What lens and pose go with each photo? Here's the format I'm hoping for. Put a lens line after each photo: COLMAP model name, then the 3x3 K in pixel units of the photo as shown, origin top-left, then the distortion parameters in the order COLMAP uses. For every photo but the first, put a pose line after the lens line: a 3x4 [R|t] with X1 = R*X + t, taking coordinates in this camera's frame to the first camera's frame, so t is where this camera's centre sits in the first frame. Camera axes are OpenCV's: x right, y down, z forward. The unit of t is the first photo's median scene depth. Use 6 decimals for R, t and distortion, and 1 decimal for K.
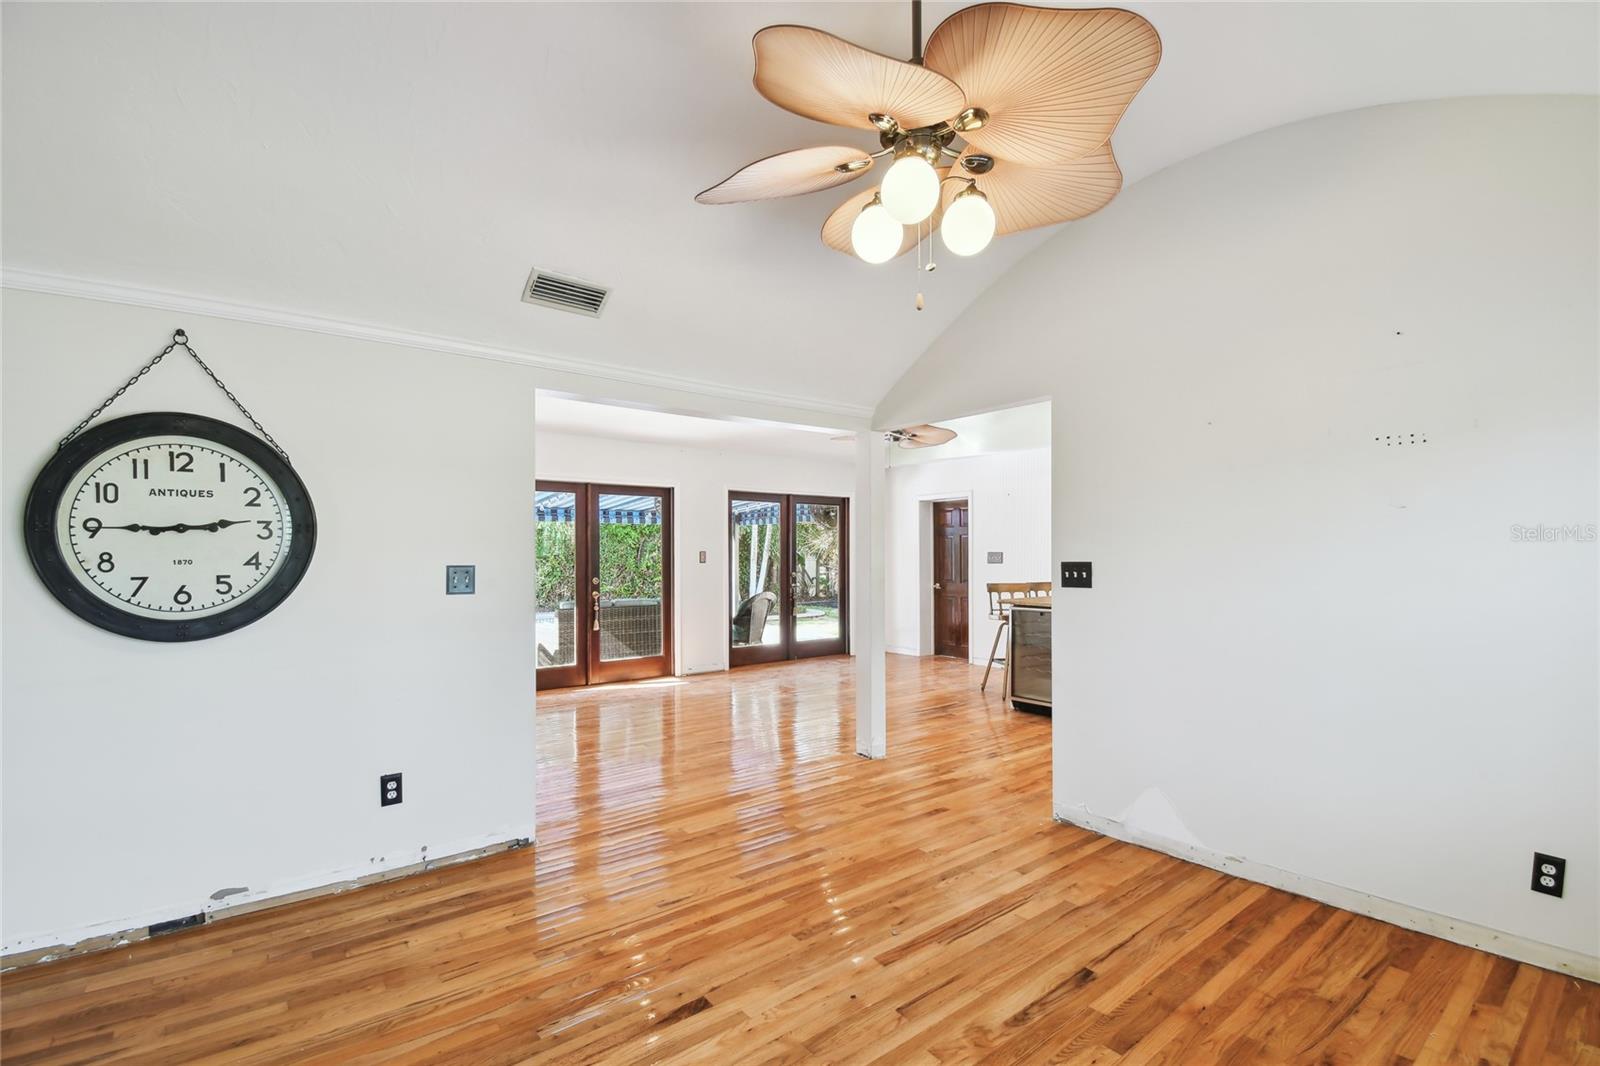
lens RADIAL K [[725.8, 0, 820.4], [0, 725.8, 558.1], [0, 0, 1]] dist [-0.016650, -0.001242]
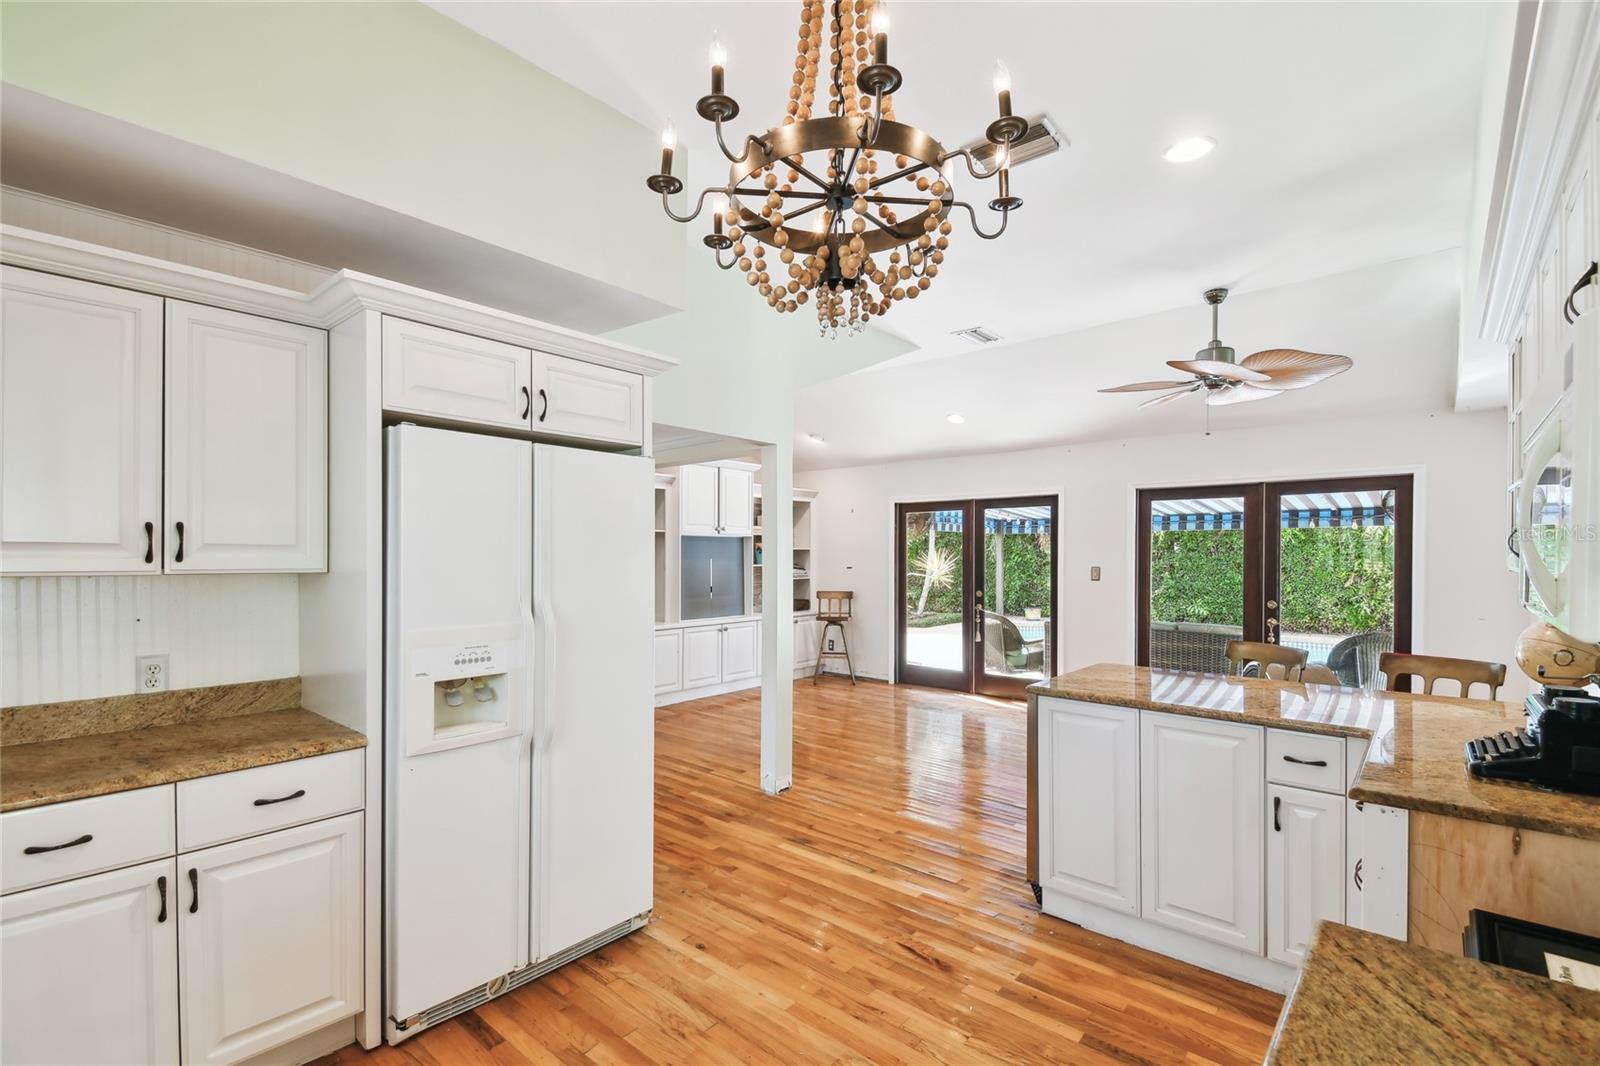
lens RADIAL K [[725.8, 0, 811.3], [0, 725.8, 538.4], [0, 0, 1]] dist [-0.016650, -0.001242]
pose [[0.153965, -0.018219, -0.987908, 1.318631], [-0.017211, 0.999629, -0.021118, -0.039313], [0.987926, 0.020254, 0.153594, 1.178634]]
